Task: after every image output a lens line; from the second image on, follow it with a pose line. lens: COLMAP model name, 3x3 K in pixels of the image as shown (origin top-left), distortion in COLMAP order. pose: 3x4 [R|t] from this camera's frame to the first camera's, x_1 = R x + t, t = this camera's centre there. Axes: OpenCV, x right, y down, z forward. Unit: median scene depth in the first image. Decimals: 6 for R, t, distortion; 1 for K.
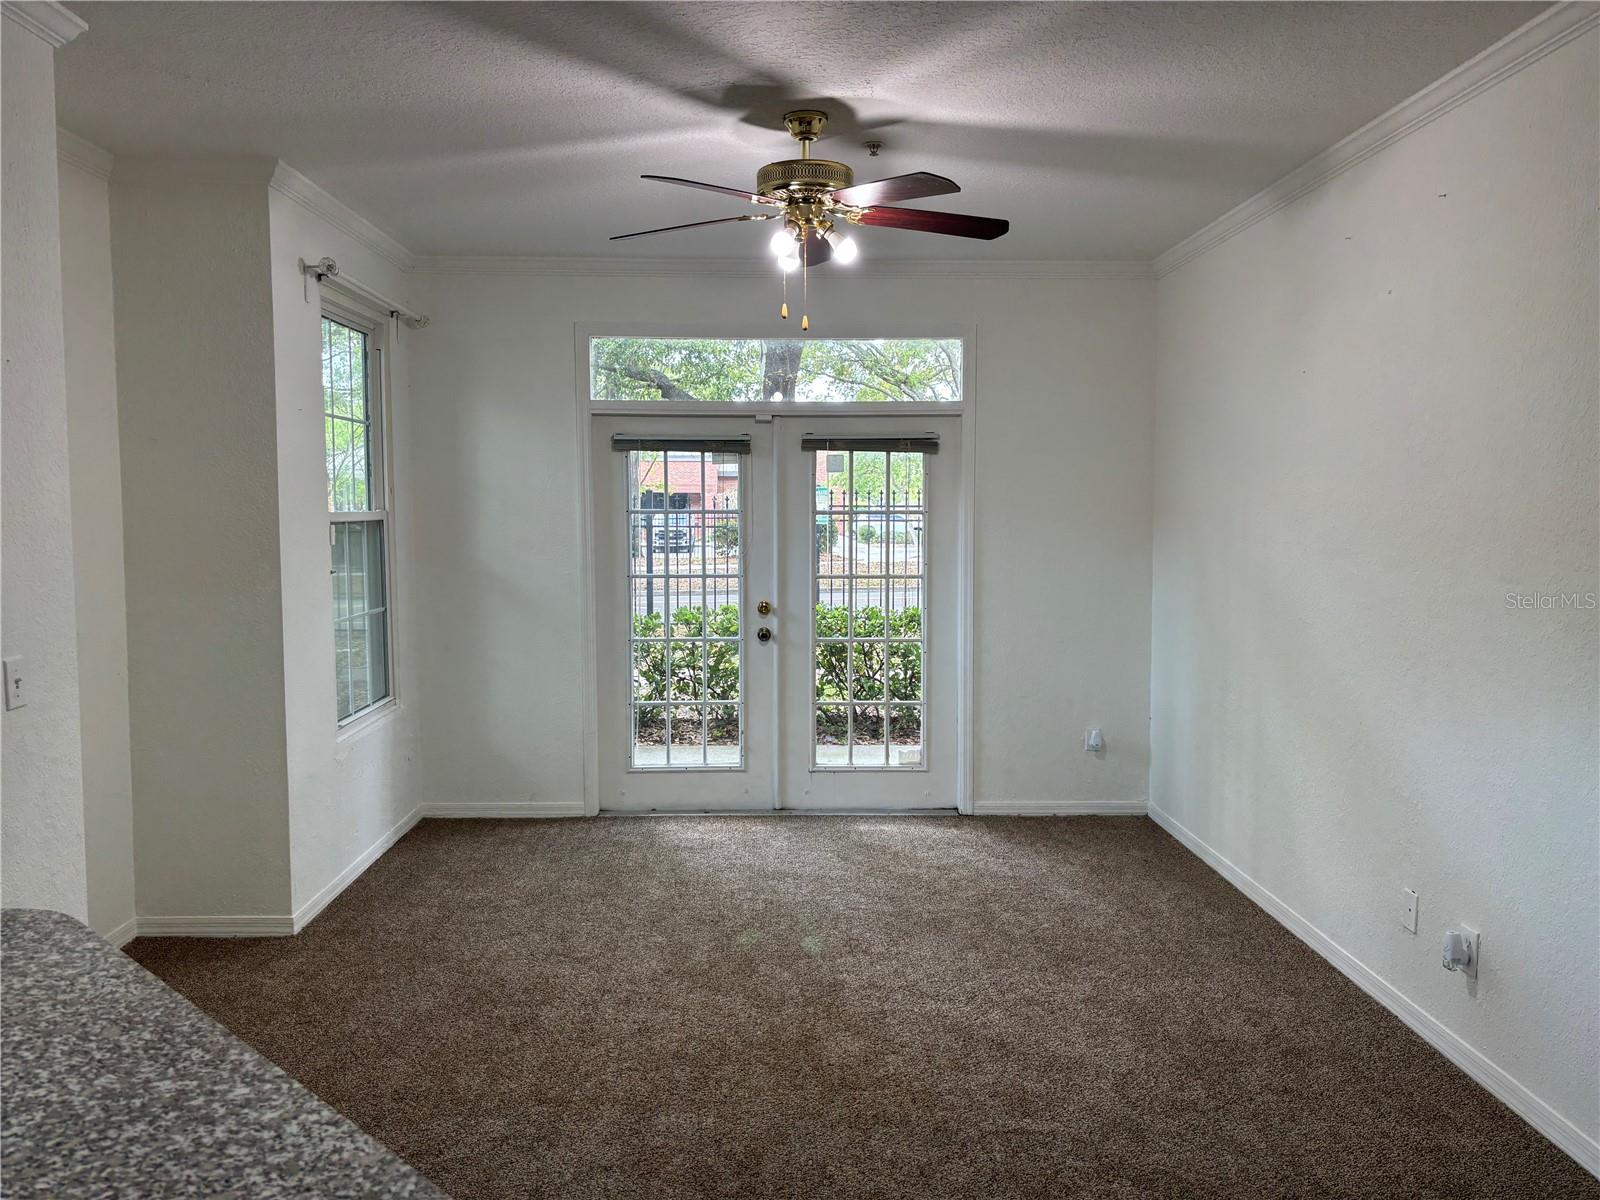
lens RADIAL K [[1216.6, 0, 794.0], [0, 1216.6, 600.7], [0, 0, 1]] dist [0.046109, -0.035132]
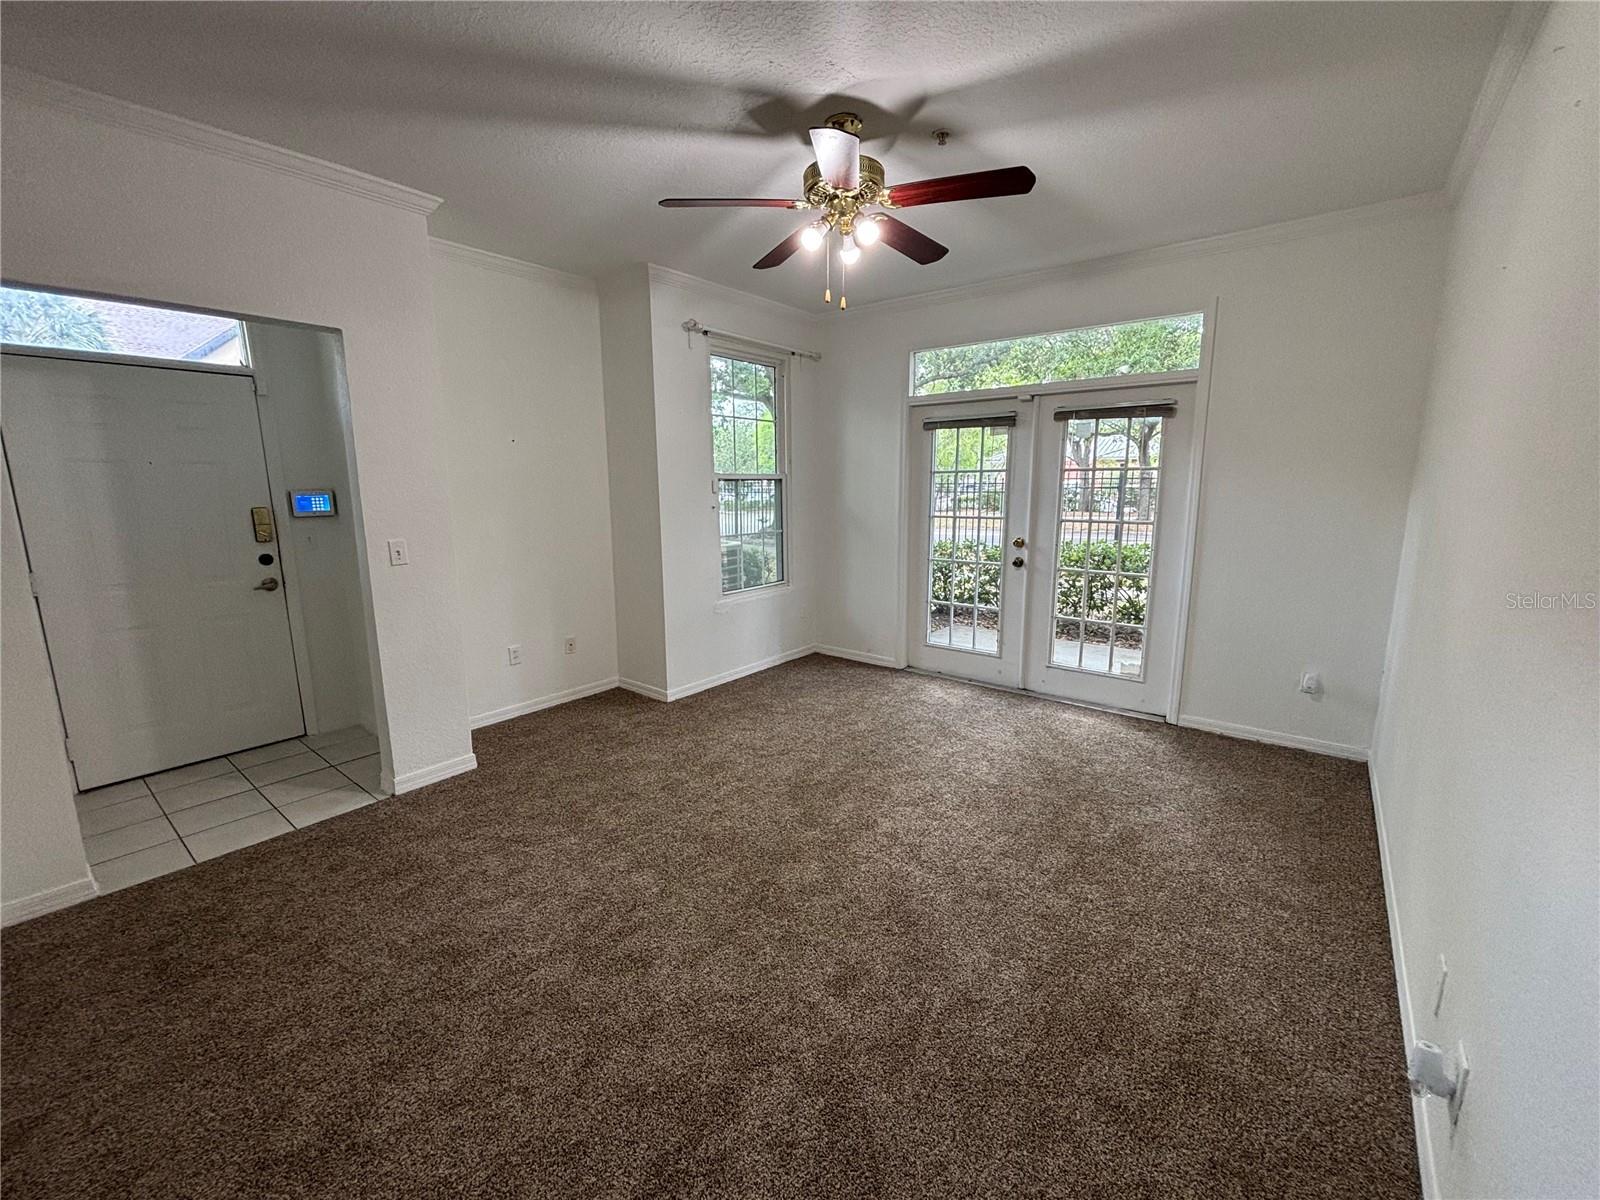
lens RADIAL K [[657.7, 0, 798.2], [0, 657.7, 597.4], [0, 0, 1]] dist [0.009768, -0.001886]
pose [[0.762929, 0.107668, -0.637453, 0.268830], [-0.044868, 0.992475, 0.113933, -0.005484], [0.644923, -0.058322, 0.762019, 0.280935]]
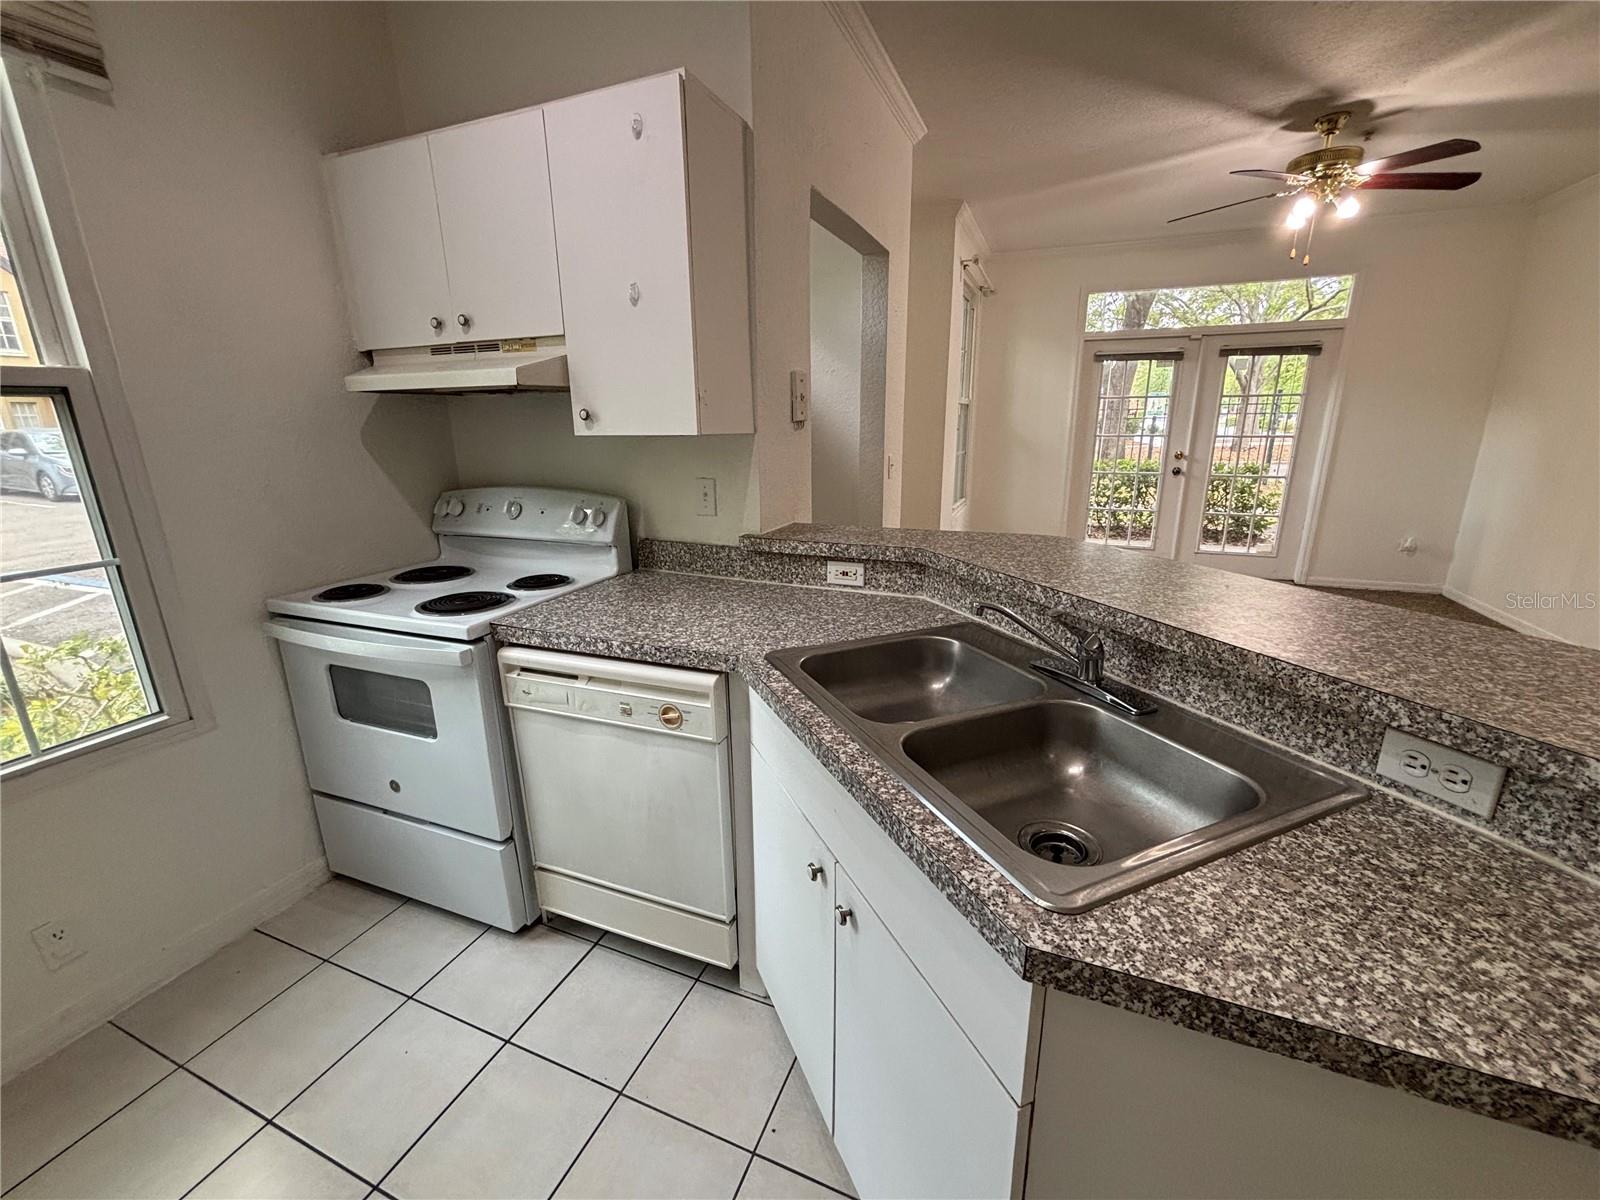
lens RADIAL K [[657.7, 0, 801.9], [0, 657.7, 598.2], [0, 0, 1]] dist [0.009768, -0.001886]
pose [[0.919792, 0.097120, -0.380198, -0.142827], [-0.022073, 0.980159, 0.196978, 0.033085], [0.391785, -0.172787, 0.903686, -0.084263]]
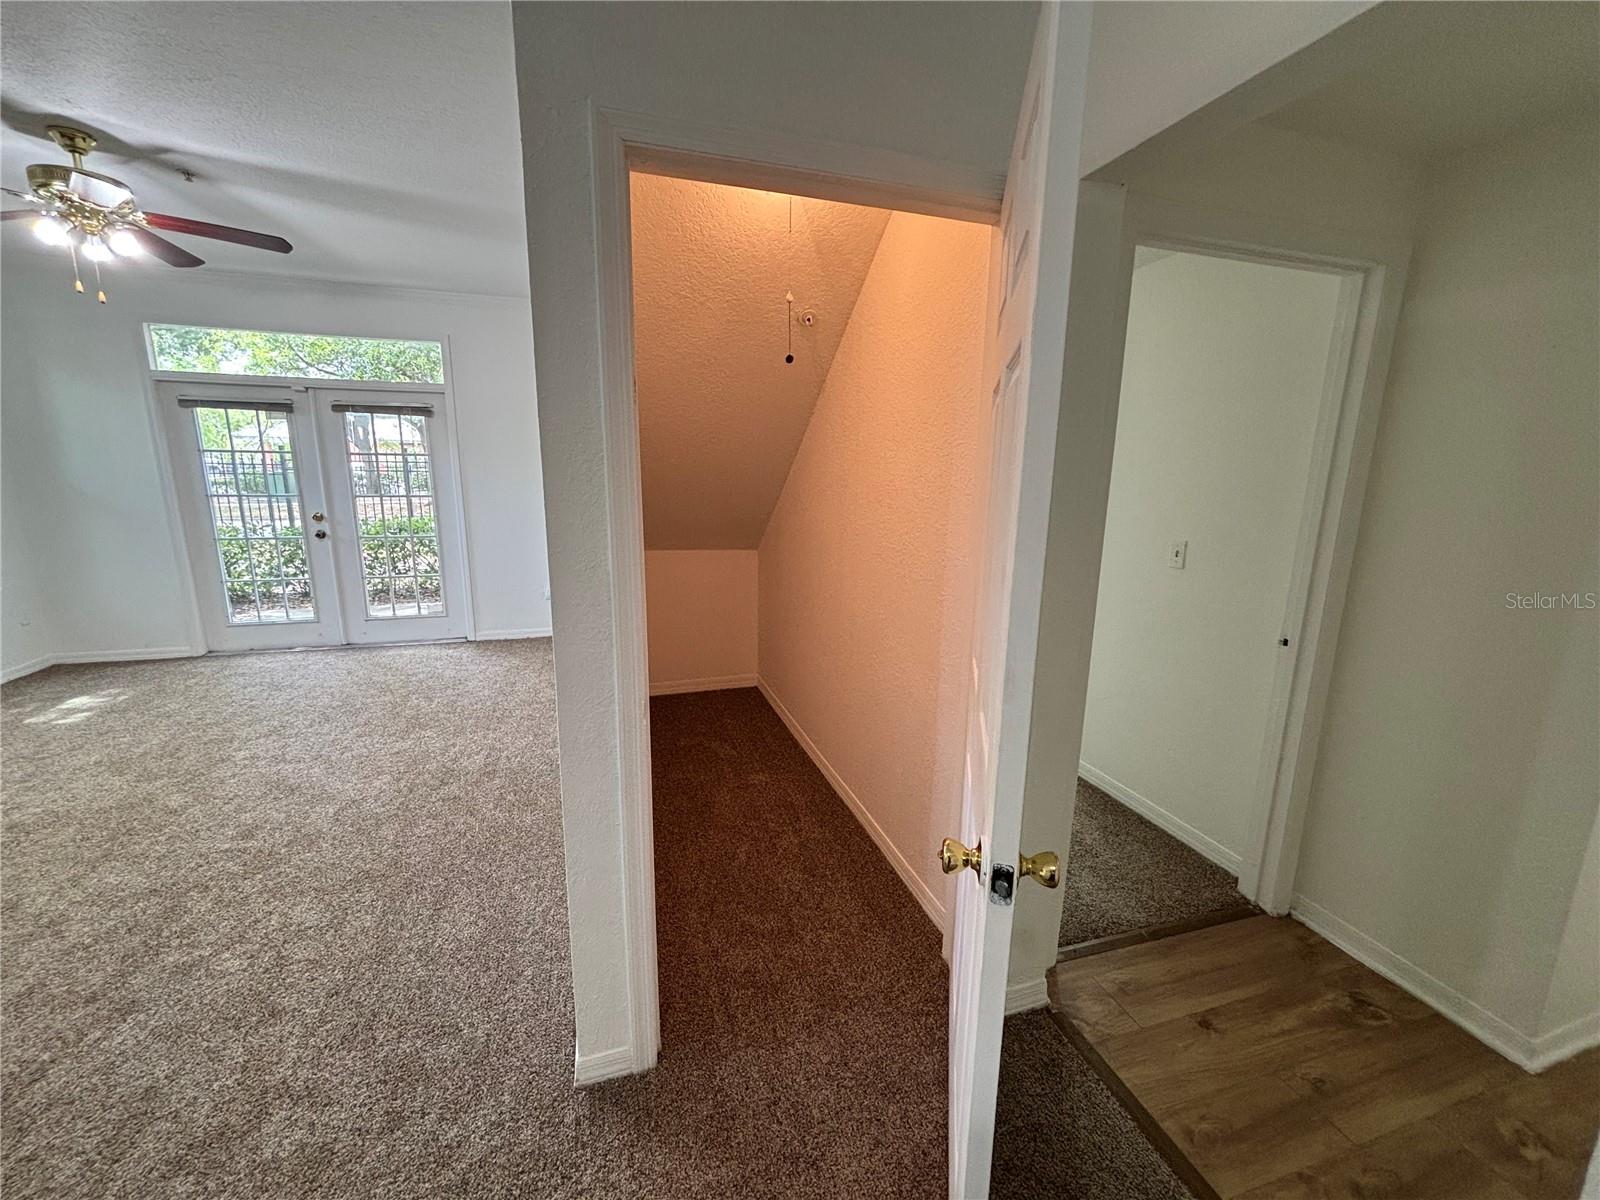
lens RADIAL K [[651.6, 0, 791.9], [0, 651.6, 600.7], [0, 0, 1]] dist [0.007064, -0.000205]
pose [[0.964349, -0.042113, 0.261261, 0.341775], [0.009732, 0.992232, 0.124017, 0.015012], [-0.264454, -0.117053, 0.957268, 0.034121]]
